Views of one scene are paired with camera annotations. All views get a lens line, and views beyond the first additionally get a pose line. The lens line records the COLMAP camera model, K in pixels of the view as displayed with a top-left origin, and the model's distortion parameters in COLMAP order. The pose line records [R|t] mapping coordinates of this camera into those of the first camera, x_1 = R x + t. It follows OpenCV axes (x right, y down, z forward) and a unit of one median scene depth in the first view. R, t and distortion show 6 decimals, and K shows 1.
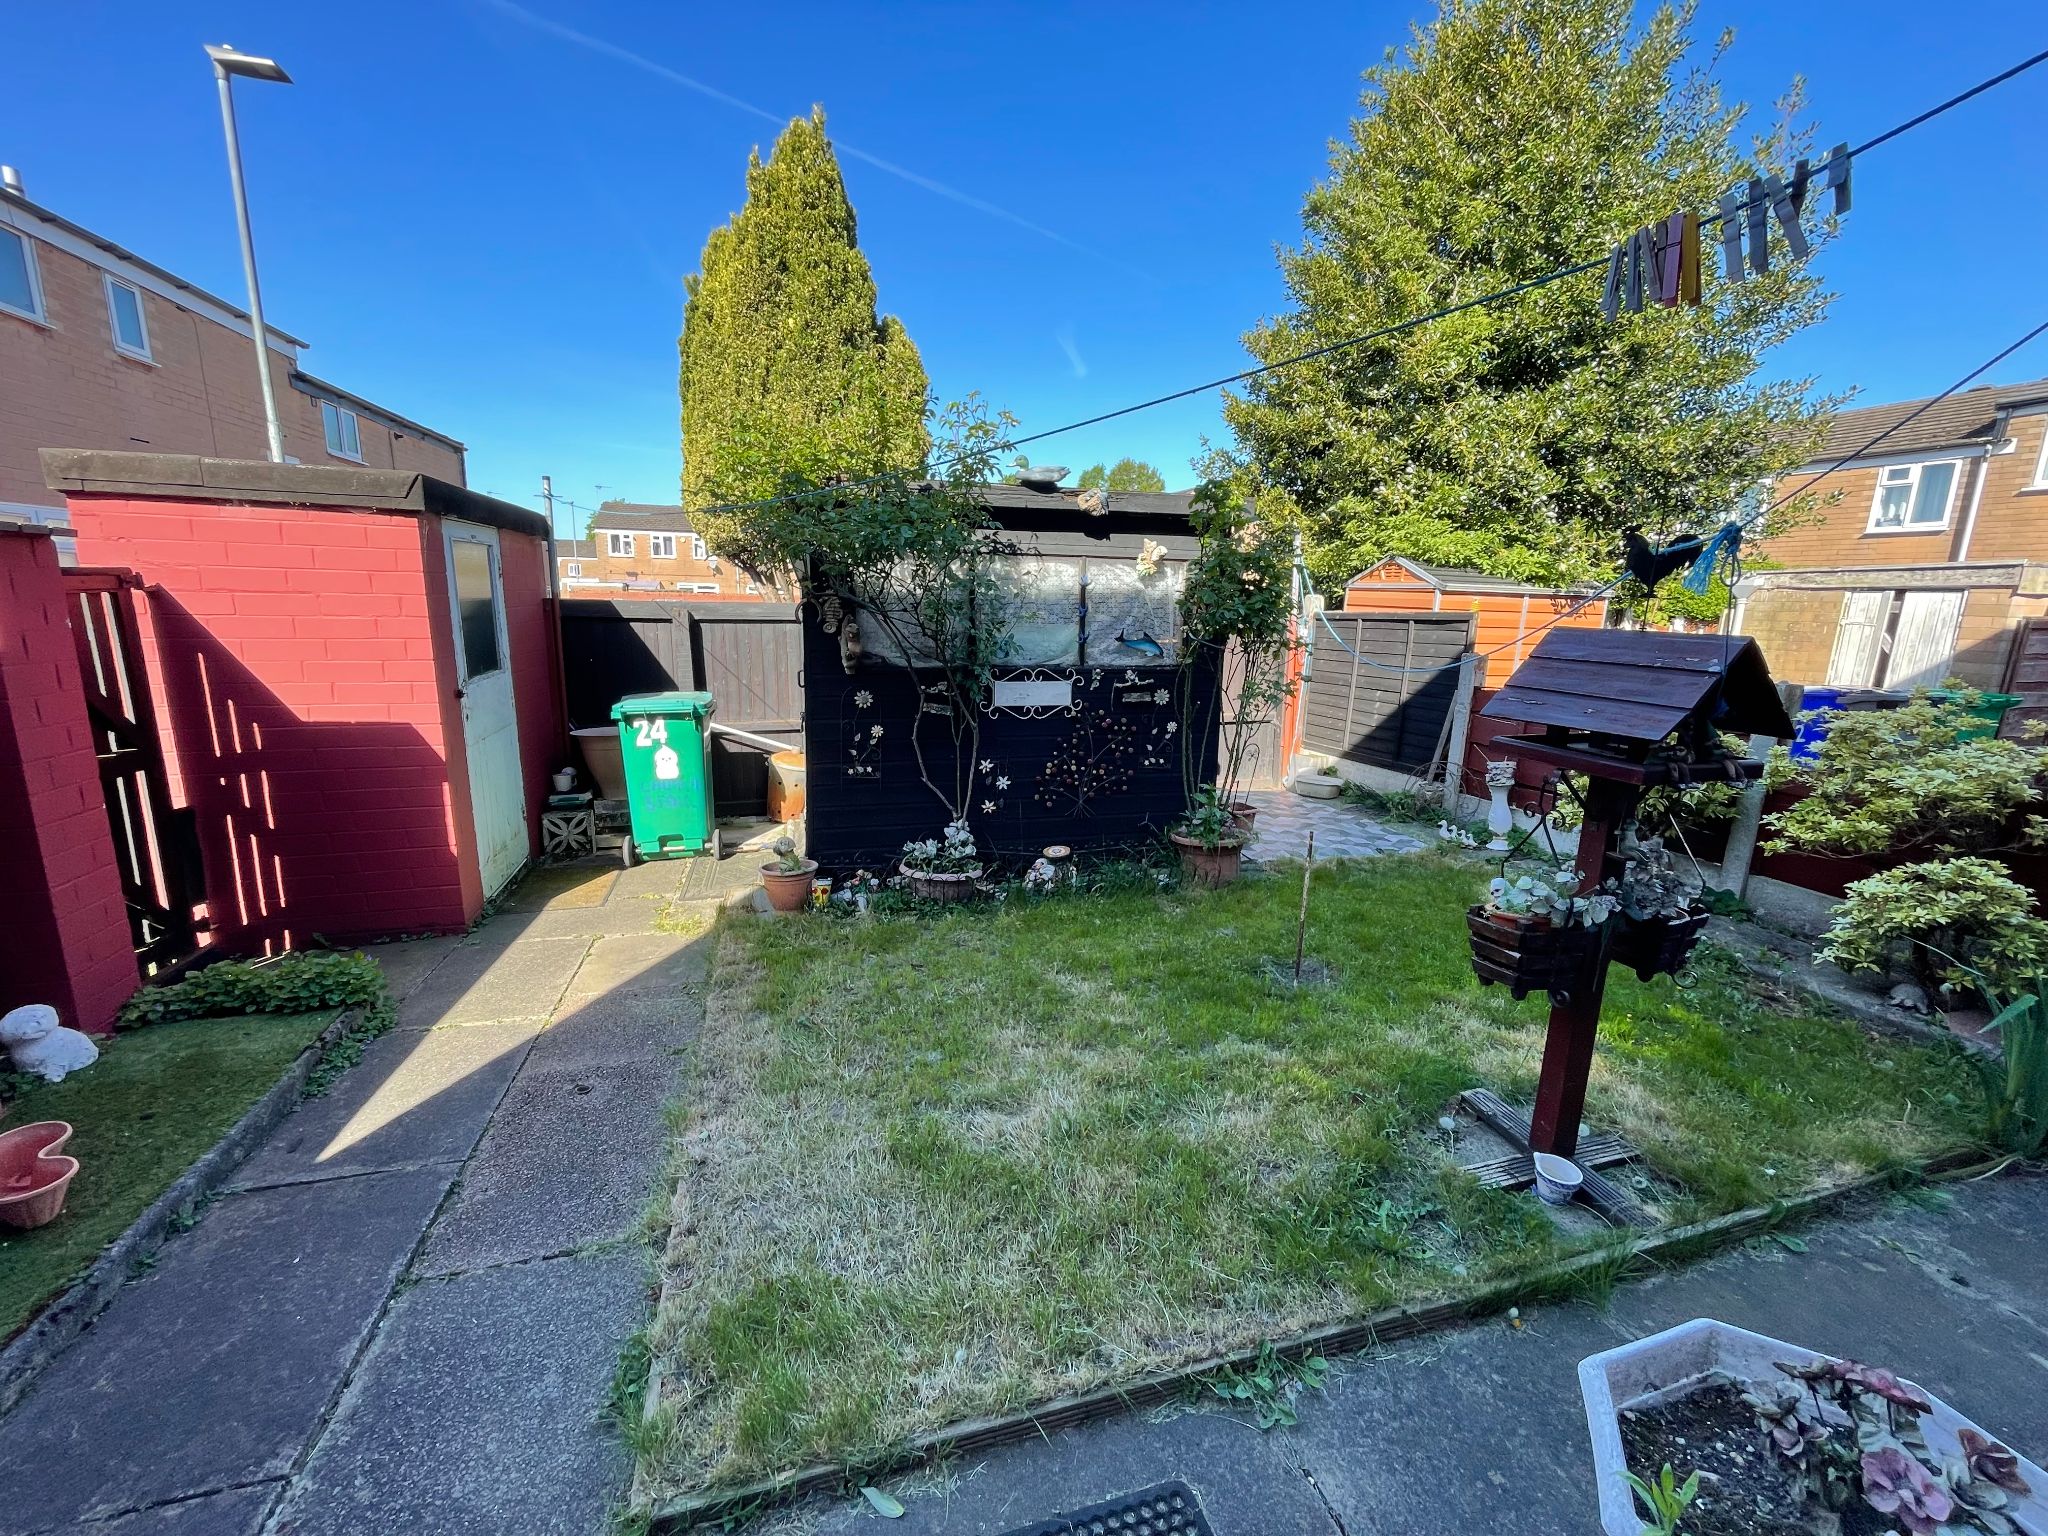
lens RADIAL K [[822.0, 0, 1031.4], [0, 822.0, 764.2], [0, 0, 1]] dist [0.000111, -0.000038]
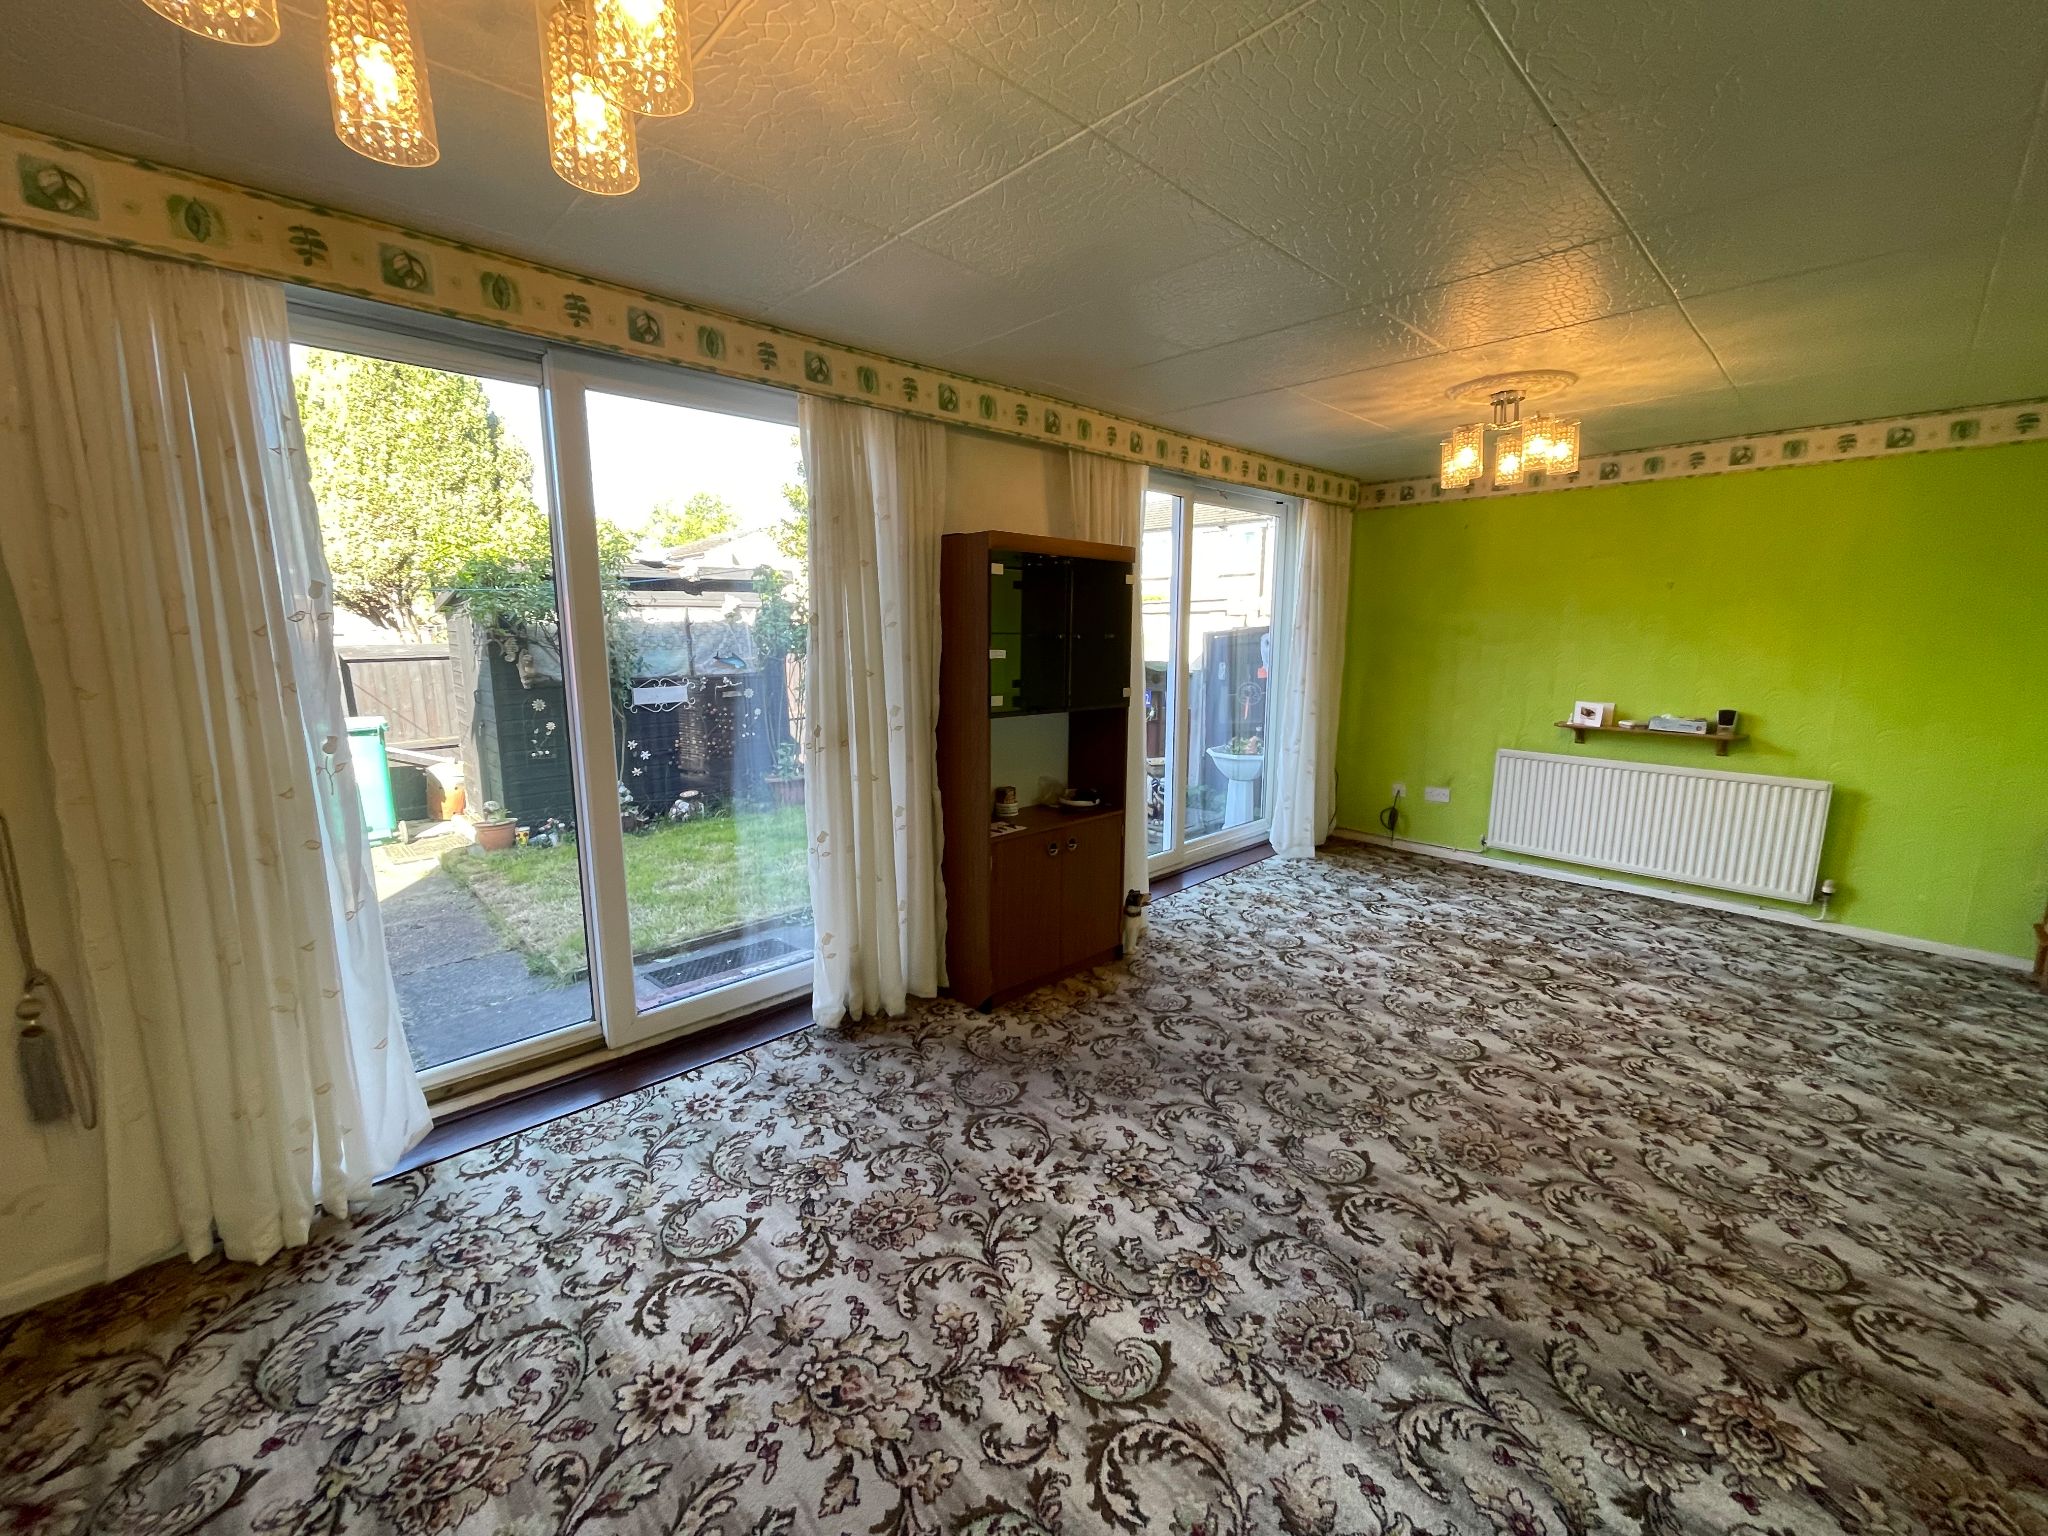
lens RADIAL K [[822.0, 0, 1031.4], [0, 822.0, 764.2], [0, 0, 1]] dist [0.000111, -0.000038]
pose [[0.888365, -0.101769, 0.447717, -0.085409], [0.110712, 0.993833, 0.006230, 0.111995], [-0.445590, 0.044033, 0.894154, -0.694103]]
